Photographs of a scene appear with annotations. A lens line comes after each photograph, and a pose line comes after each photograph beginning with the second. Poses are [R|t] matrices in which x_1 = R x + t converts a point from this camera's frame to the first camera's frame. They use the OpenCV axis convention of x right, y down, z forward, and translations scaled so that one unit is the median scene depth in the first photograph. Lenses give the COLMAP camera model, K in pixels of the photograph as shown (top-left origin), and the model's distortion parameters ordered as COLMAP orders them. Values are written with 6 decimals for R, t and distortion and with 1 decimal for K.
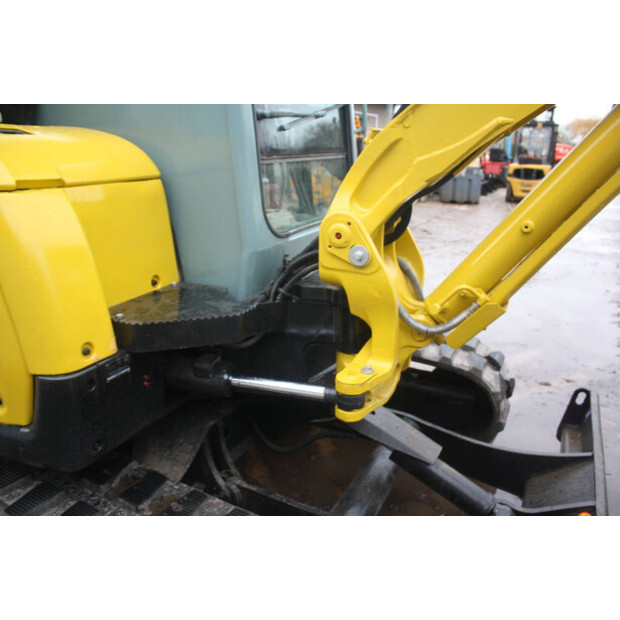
lens RADIAL K [[528.5, 0, 311.1], [0, 528.5, 315.5], [0, 0, 1]] dist [-0.168344, 0.169672]
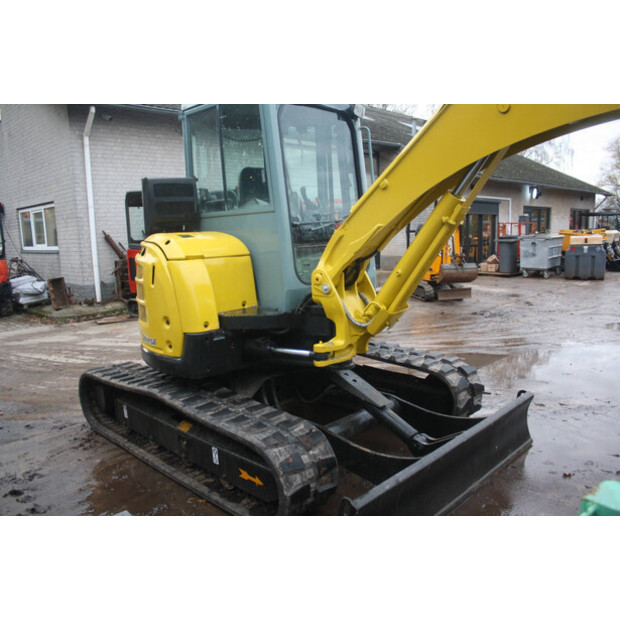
lens RADIAL K [[528.5, 0, 311.1], [0, 528.5, 315.5], [0, 0, 1]] dist [-0.168344, 0.169672]
pose [[0.955947, 0.013330, -0.293236, 0.615691], [-0.057579, 0.988076, -0.142792, 0.284171], [0.287836, 0.153386, 0.945316, -0.967806]]
